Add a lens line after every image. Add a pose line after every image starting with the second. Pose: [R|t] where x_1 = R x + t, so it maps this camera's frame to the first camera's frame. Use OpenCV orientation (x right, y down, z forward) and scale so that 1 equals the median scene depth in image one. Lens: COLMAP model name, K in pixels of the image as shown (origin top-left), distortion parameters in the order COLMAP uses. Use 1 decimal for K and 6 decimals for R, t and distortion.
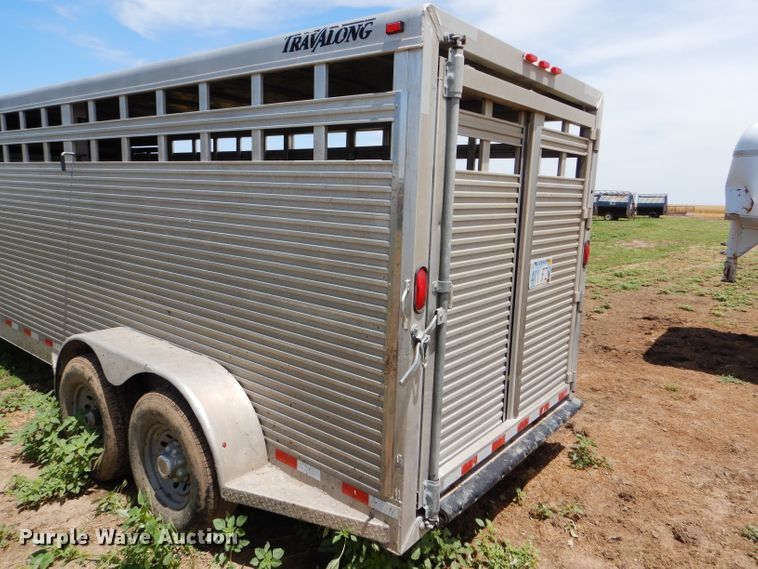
lens RADIAL K [[542.8, 0, 373.5], [0, 542.8, 285.0], [0, 0, 1]] dist [0.003108, -0.001770]
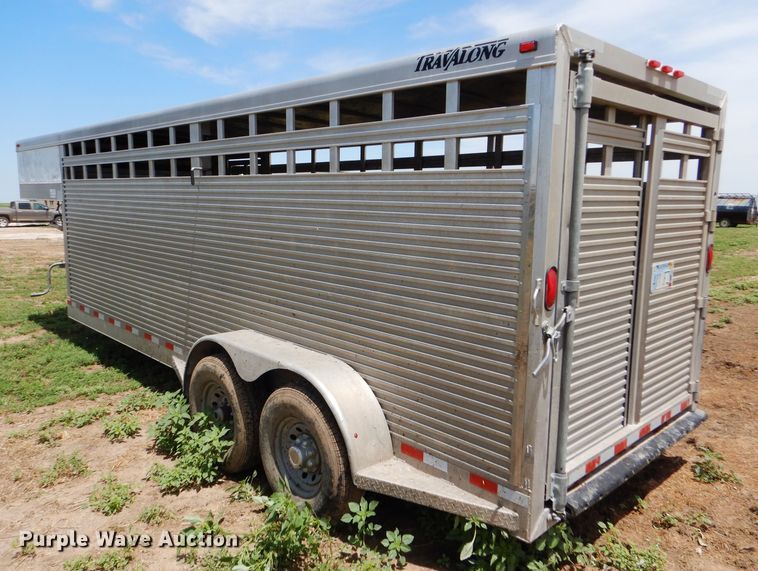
lens RADIAL K [[587.7, 0, 375.1], [0, 587.7, 287.4], [0, 0, 1]] dist [0.005109, -0.002393]
pose [[0.991847, -0.000372, -0.127433, -0.080404], [-0.002641, 0.999721, -0.023468, 0.025942], [0.127406, 0.023613, 0.991569, -0.137835]]
